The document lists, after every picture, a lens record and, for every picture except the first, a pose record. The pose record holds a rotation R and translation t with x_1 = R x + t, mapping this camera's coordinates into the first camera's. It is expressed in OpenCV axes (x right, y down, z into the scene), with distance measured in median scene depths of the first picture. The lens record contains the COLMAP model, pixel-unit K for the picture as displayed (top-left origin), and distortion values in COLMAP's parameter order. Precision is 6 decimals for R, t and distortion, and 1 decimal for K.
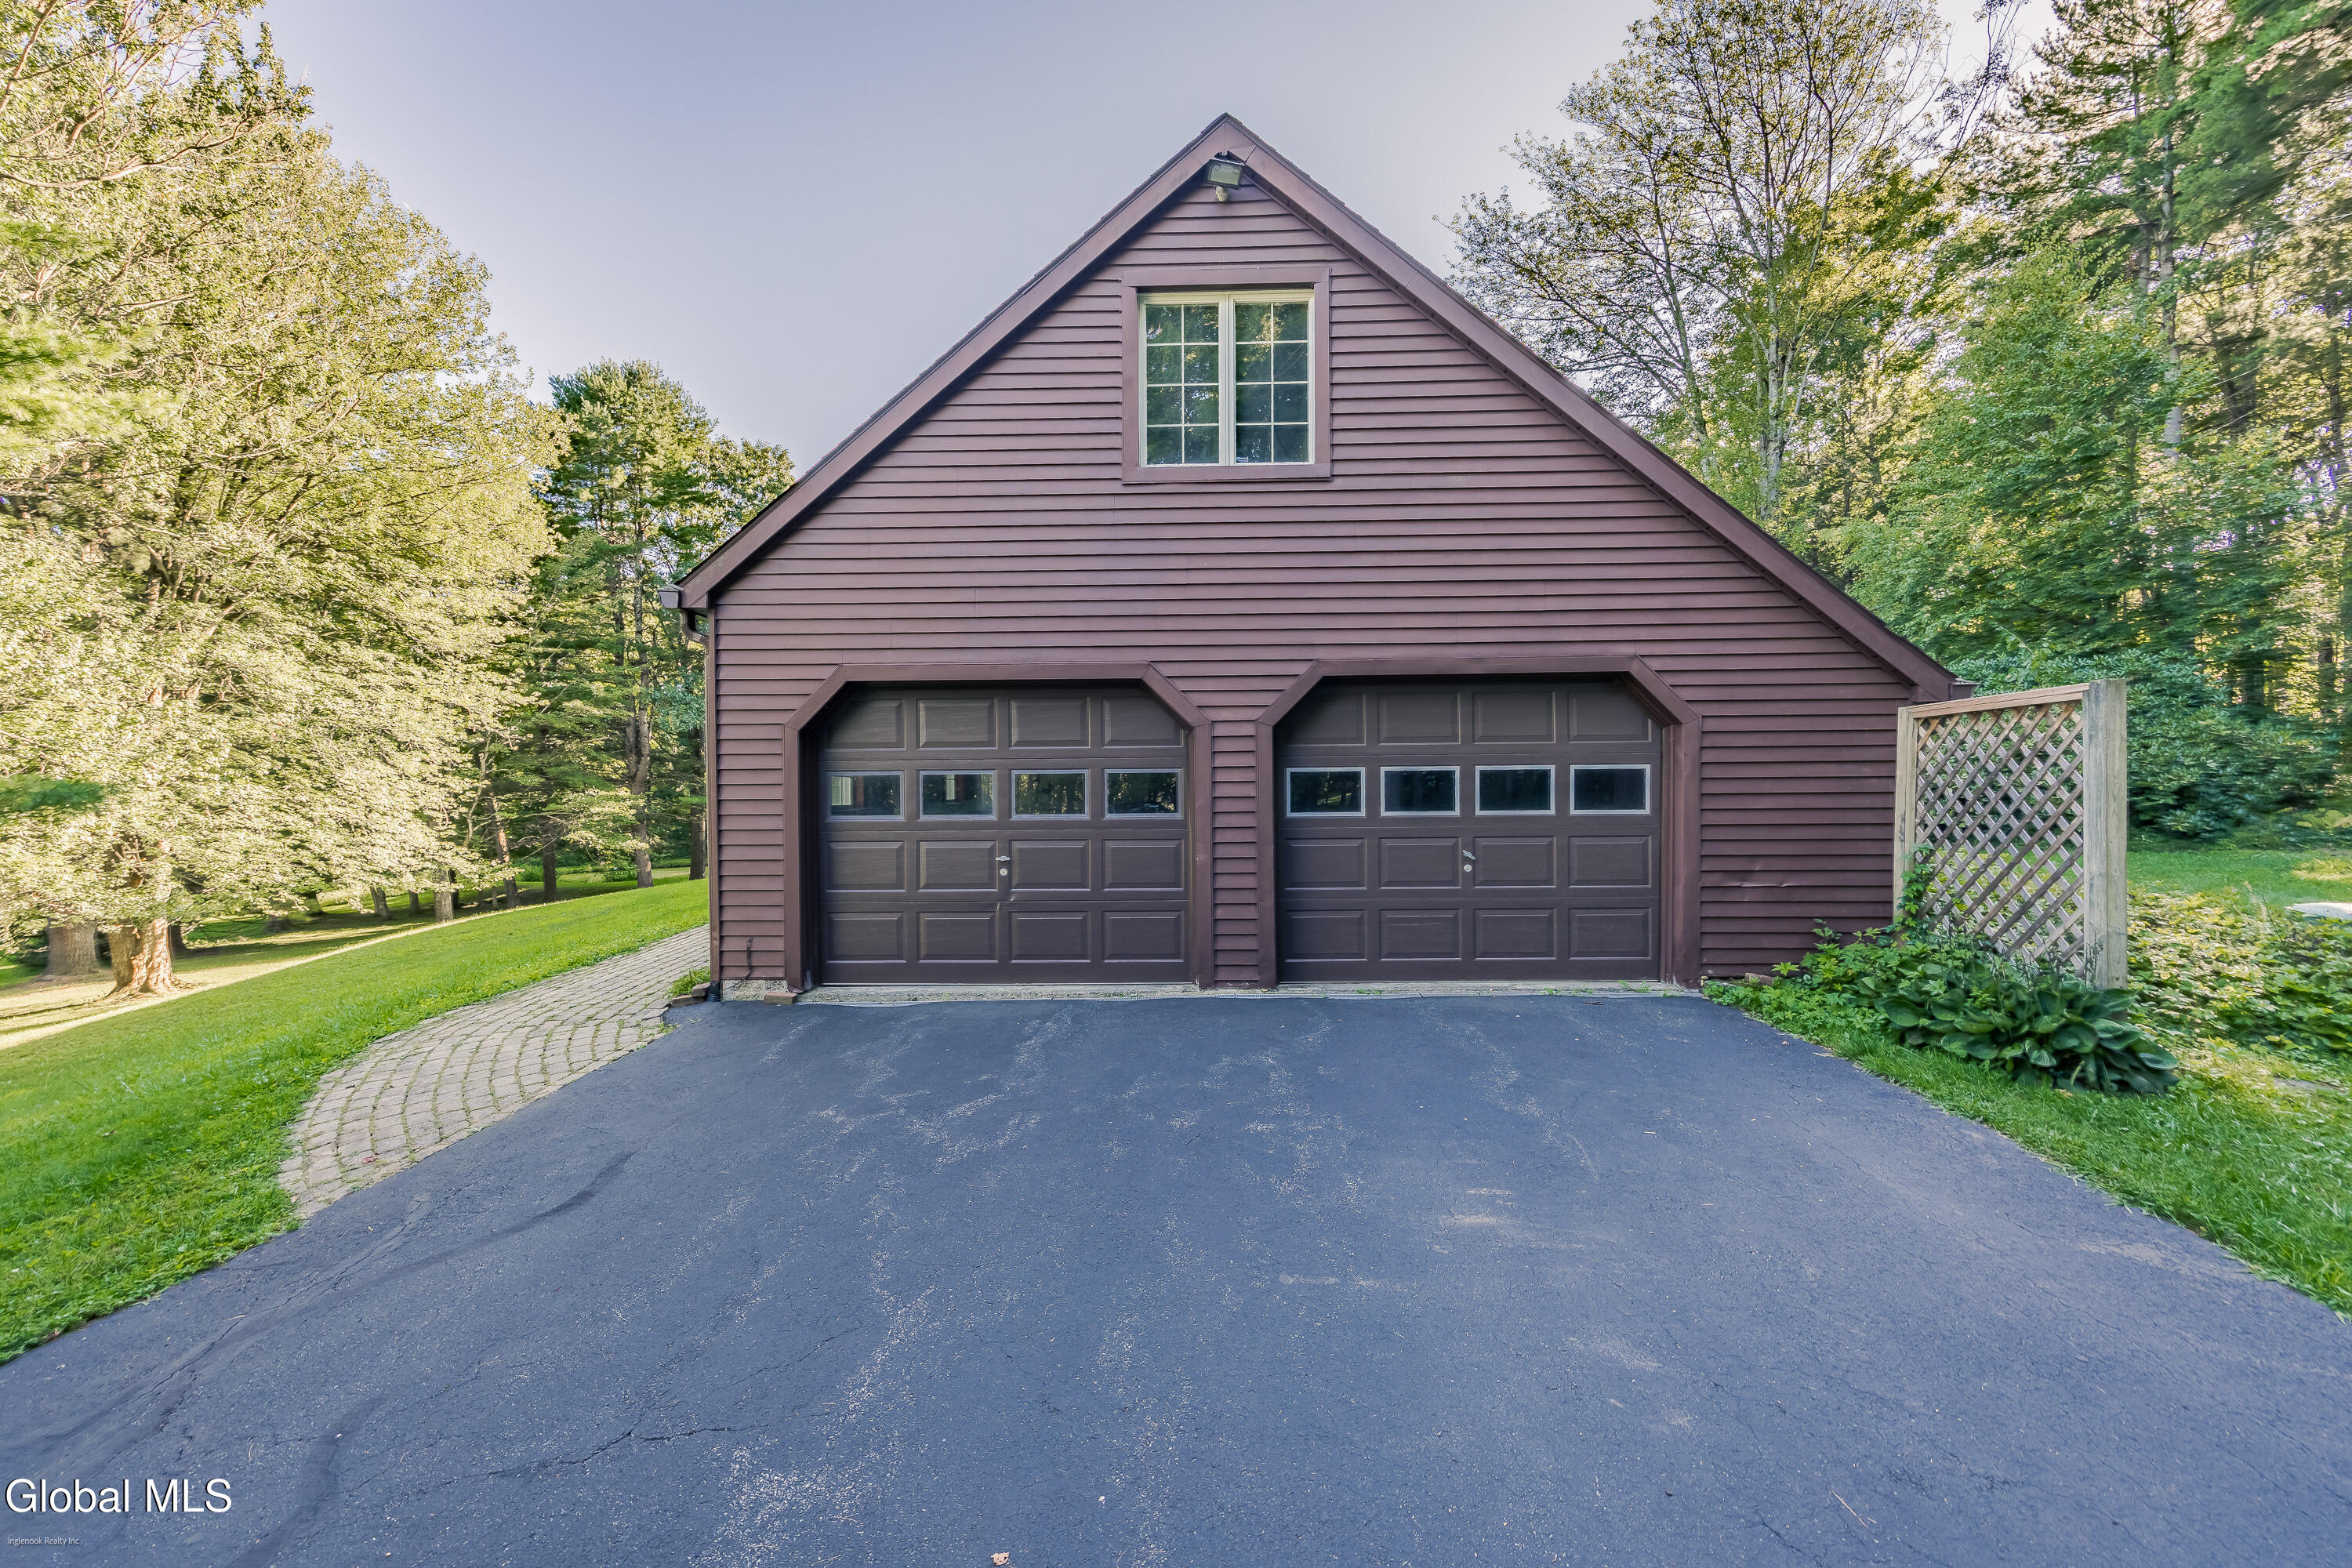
lens RADIAL K [[941.1, 0, 1168.4], [0, 941.1, 790.4], [0, 0, 1]] dist [0.003993, 0.000458]
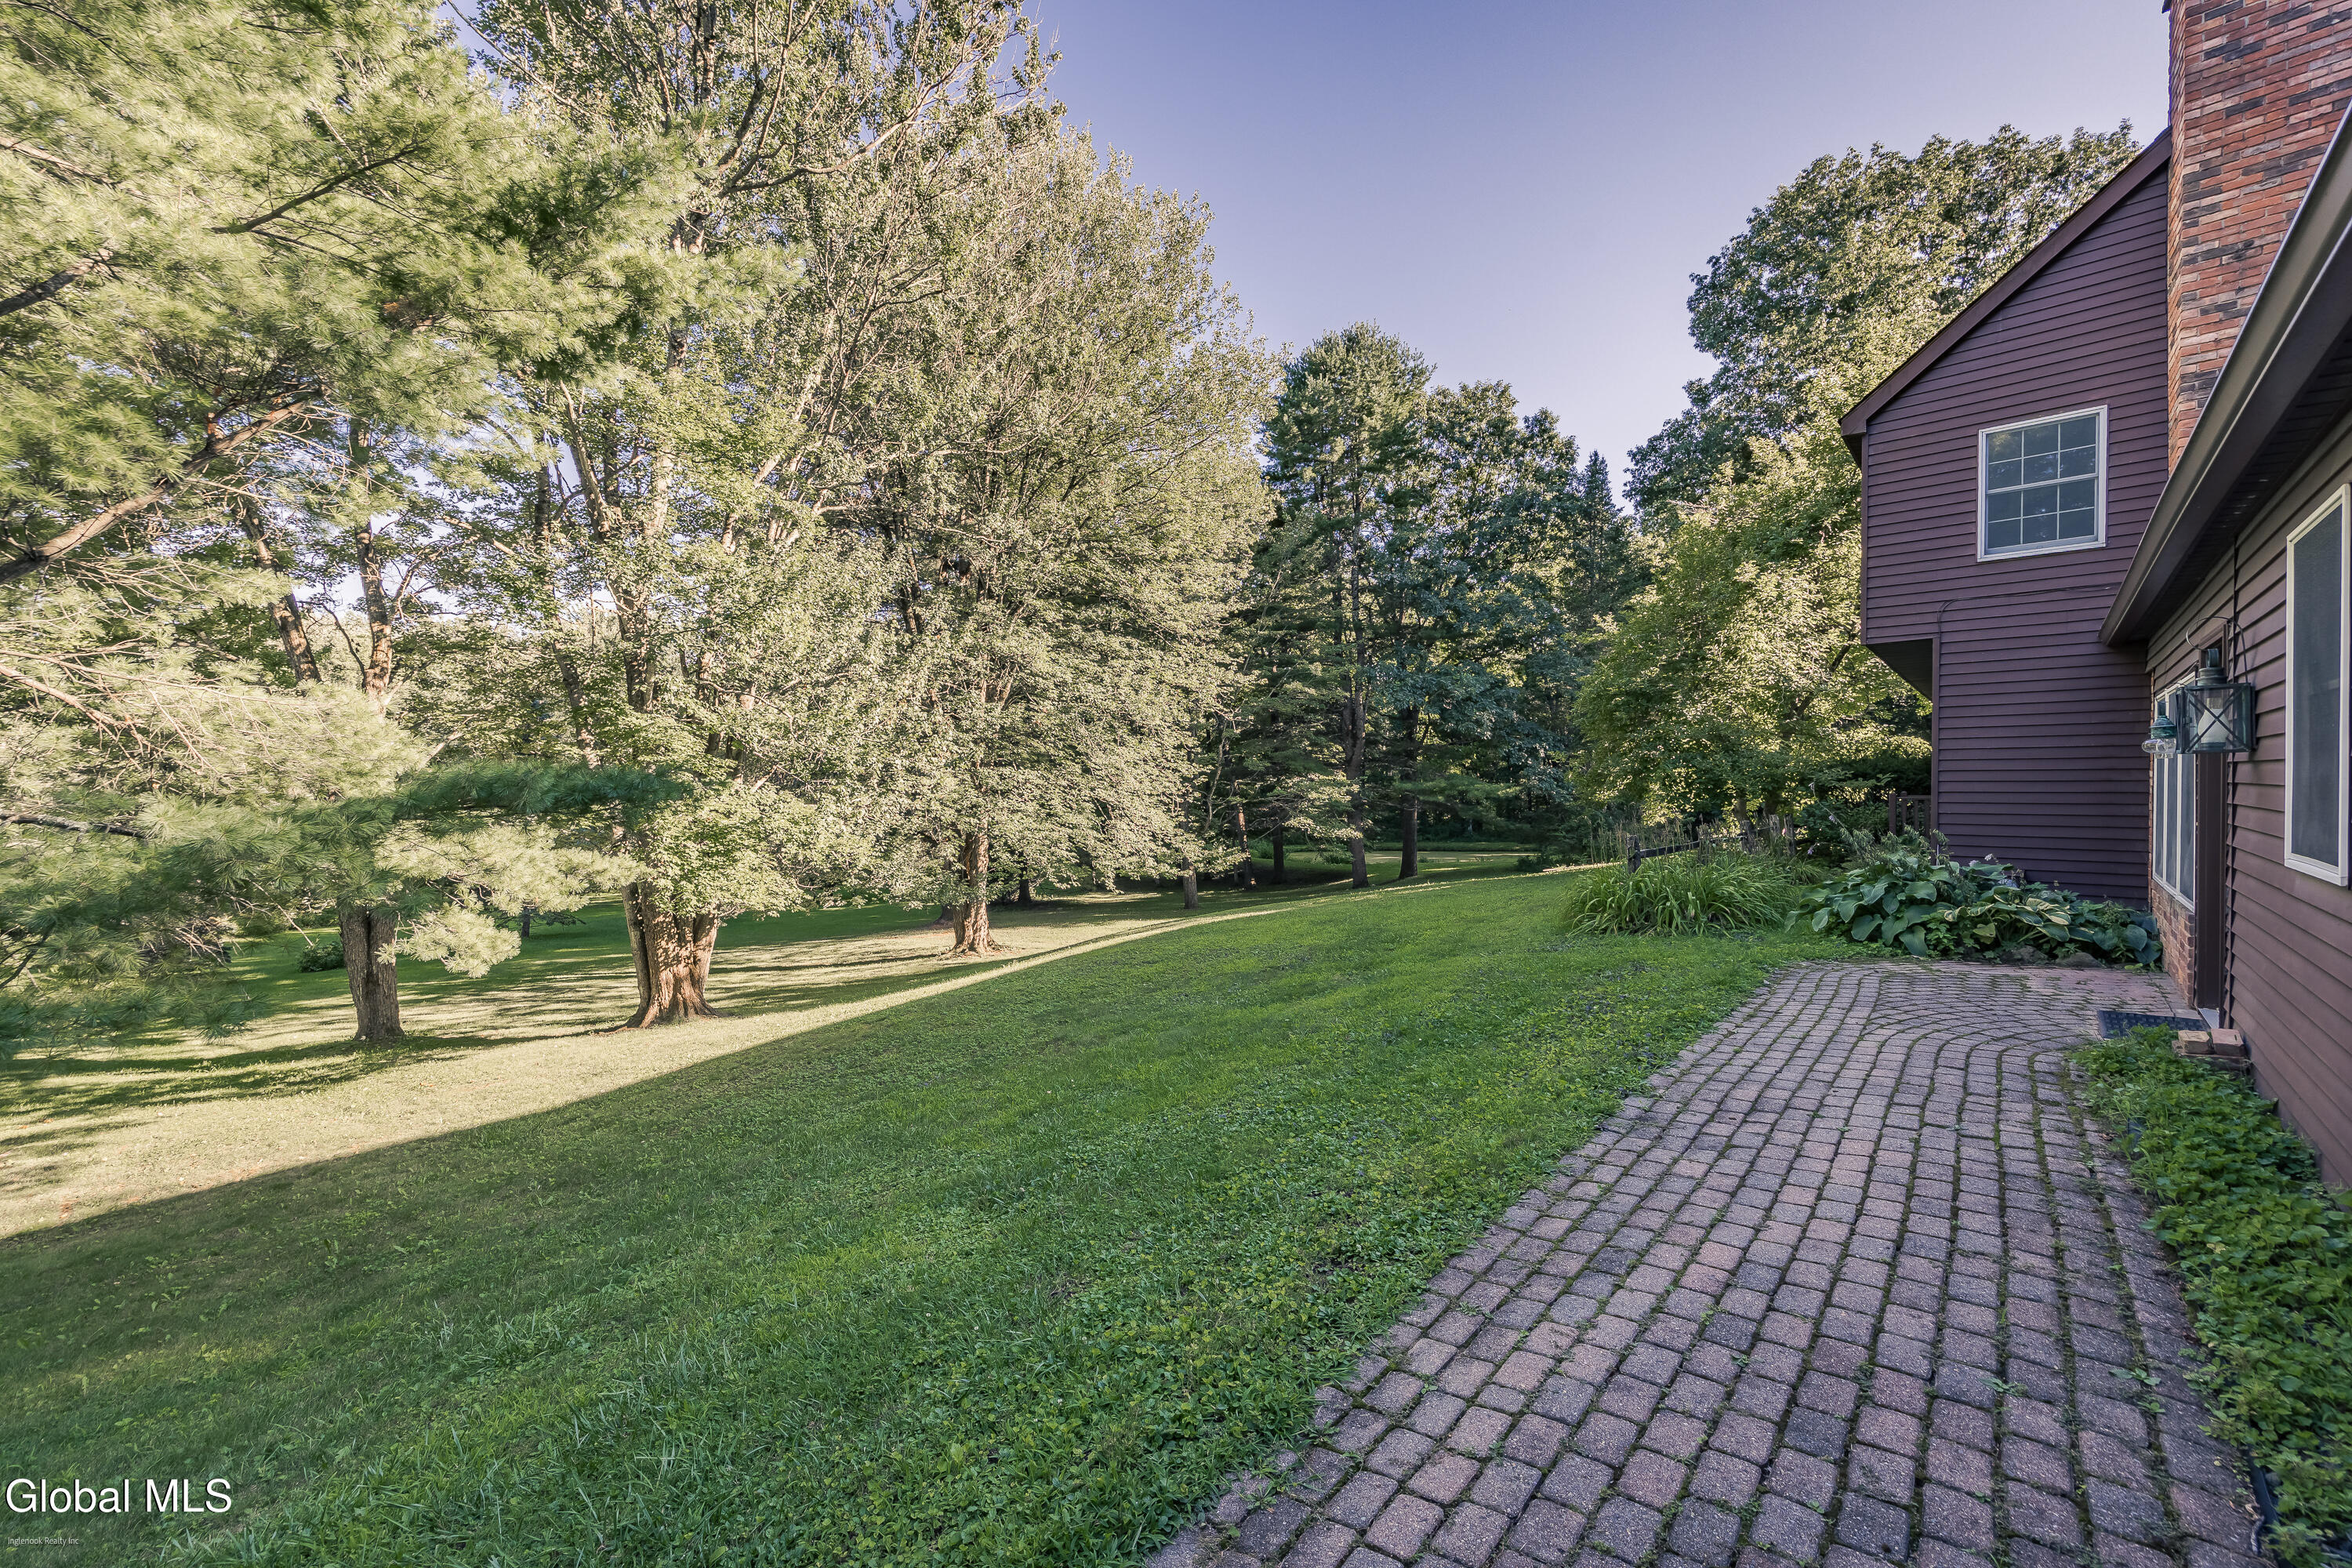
lens RADIAL K [[941.1, 0, 1168.4], [0, 941.1, 790.4], [0, 0, 1]] dist [0.003993, 0.000458]
pose [[0.759336, 0.015658, -0.650510, -0.086145], [-0.004590, 0.999814, 0.018708, -0.001770], [0.650683, -0.011220, 0.759267, 0.157598]]
